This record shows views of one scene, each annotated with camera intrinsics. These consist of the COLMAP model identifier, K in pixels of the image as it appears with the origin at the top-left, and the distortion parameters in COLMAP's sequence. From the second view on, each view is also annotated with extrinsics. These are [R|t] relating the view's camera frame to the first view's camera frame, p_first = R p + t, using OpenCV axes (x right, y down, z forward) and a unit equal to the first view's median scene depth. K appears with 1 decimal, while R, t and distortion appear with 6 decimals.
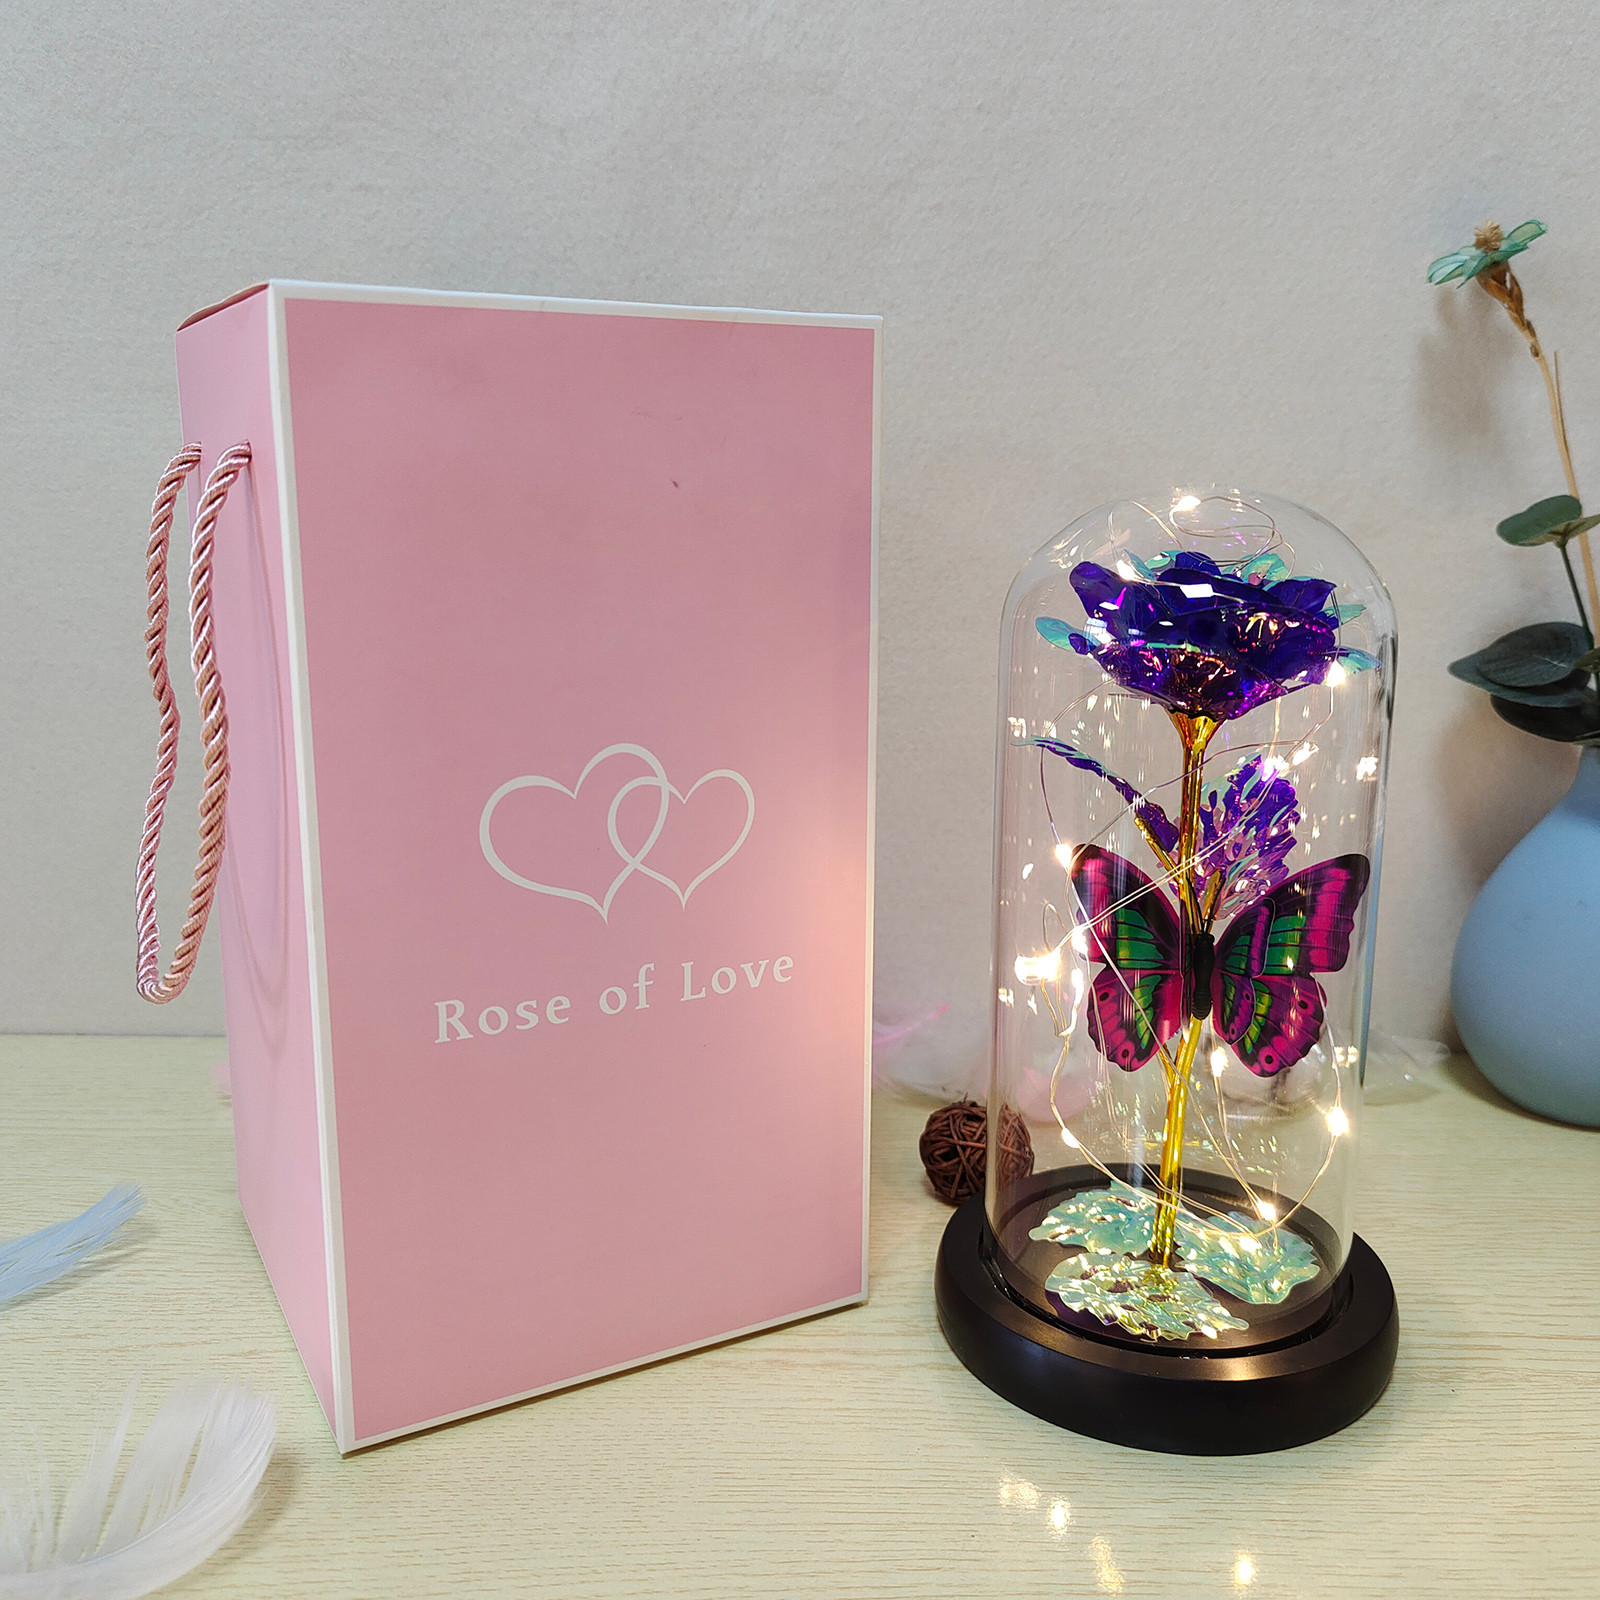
lens RADIAL K [[1626.7, 0, 818.1], [0, 1626.7, 748.0], [0, 0, 1]] dist [0.012184, -0.039801]
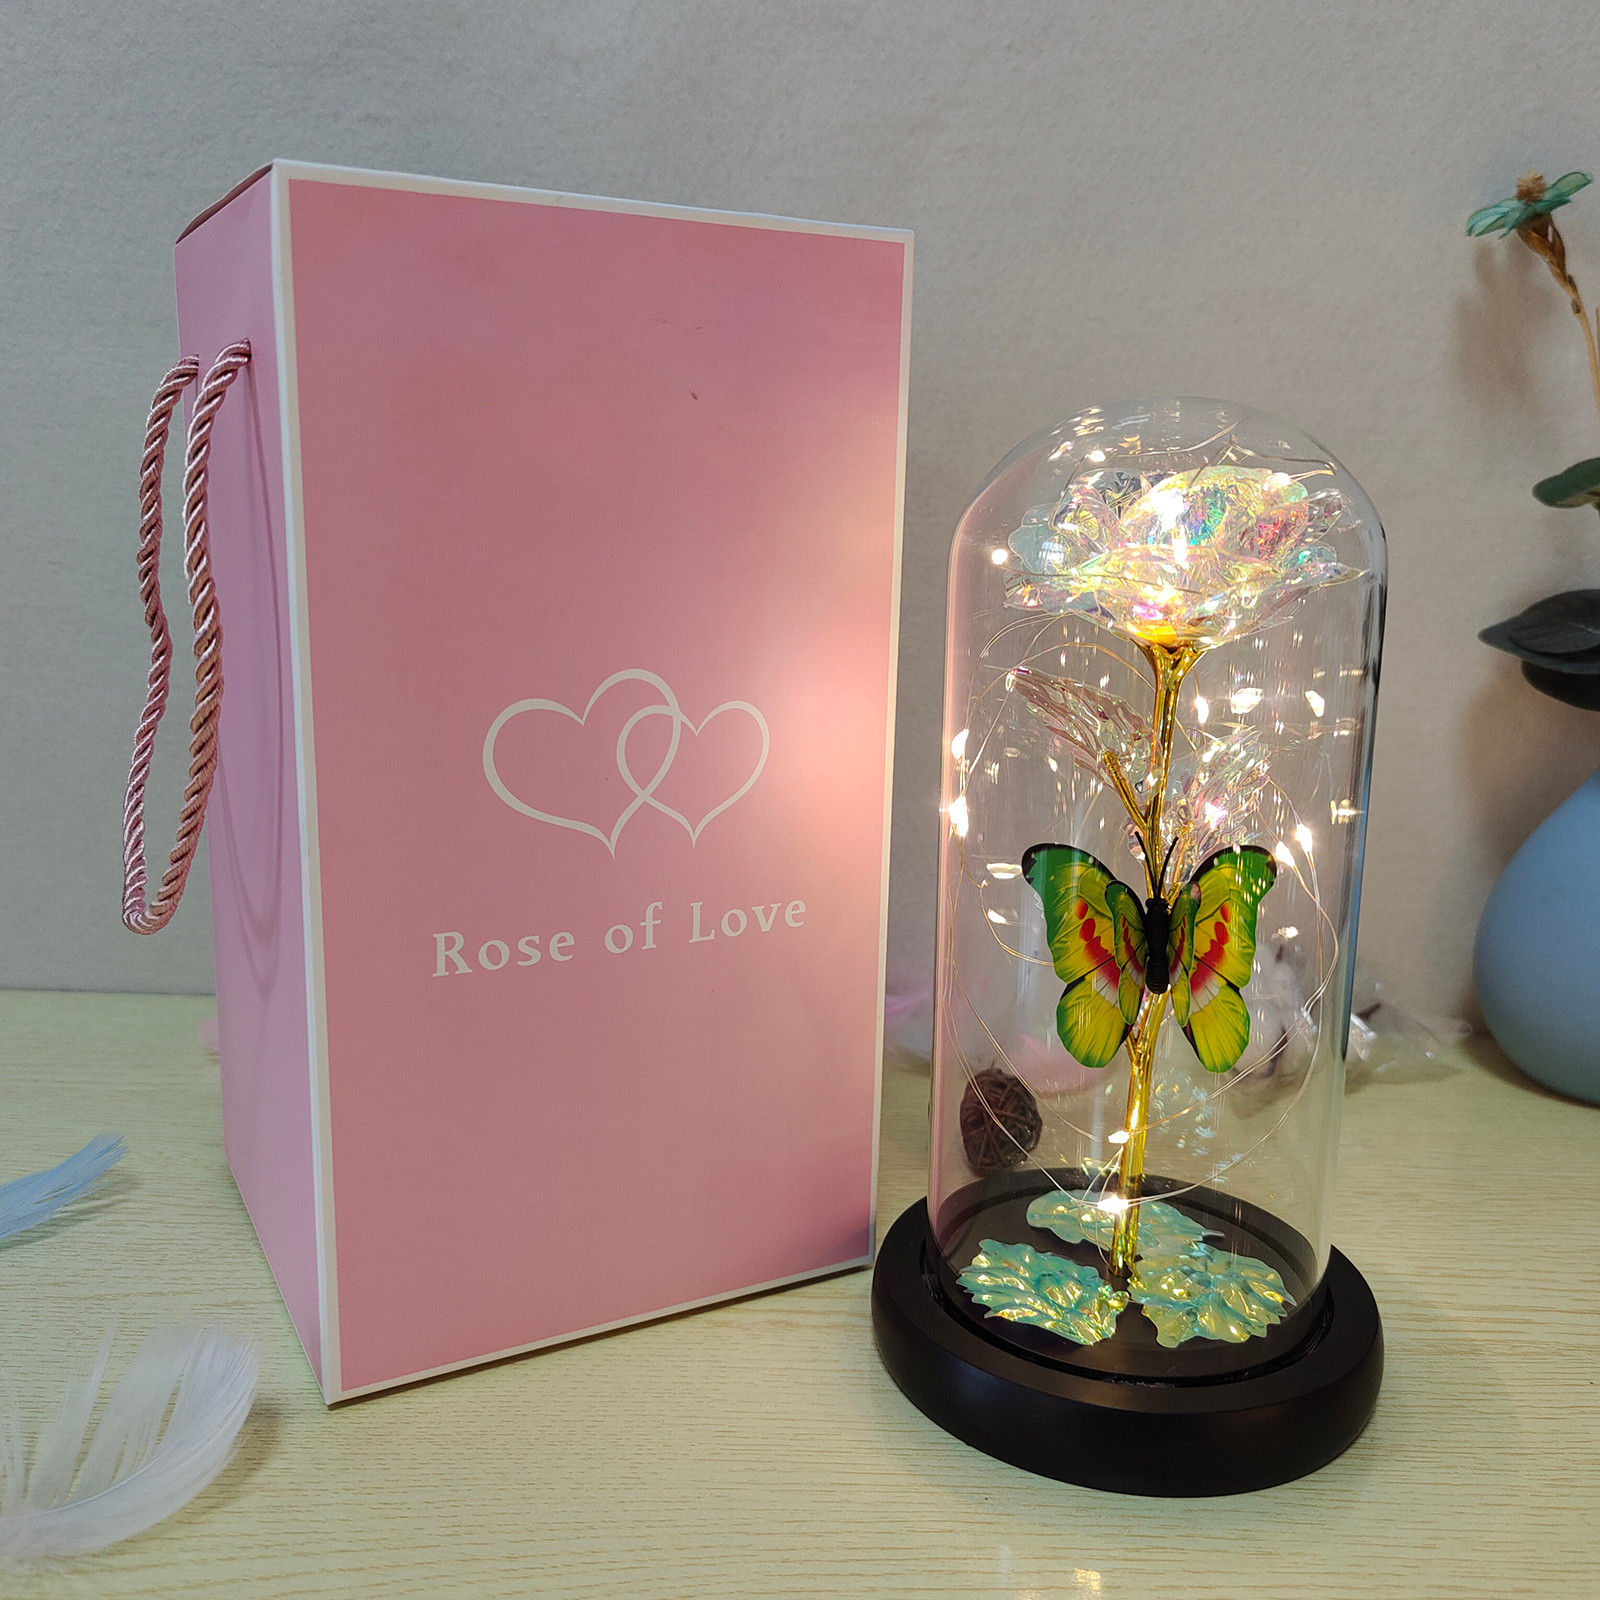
lens RADIAL K [[1581.9, 0, 799.3], [0, 1581.9, 815.4], [0, 0, 1]] dist [0.009734, -0.036068]
pose [[0.999825, 0.018640, 0.001537, -0.021803], [-0.018647, 0.999816, 0.004553, 0.073948], [-0.001452, -0.004581, 0.999988, 0.066225]]
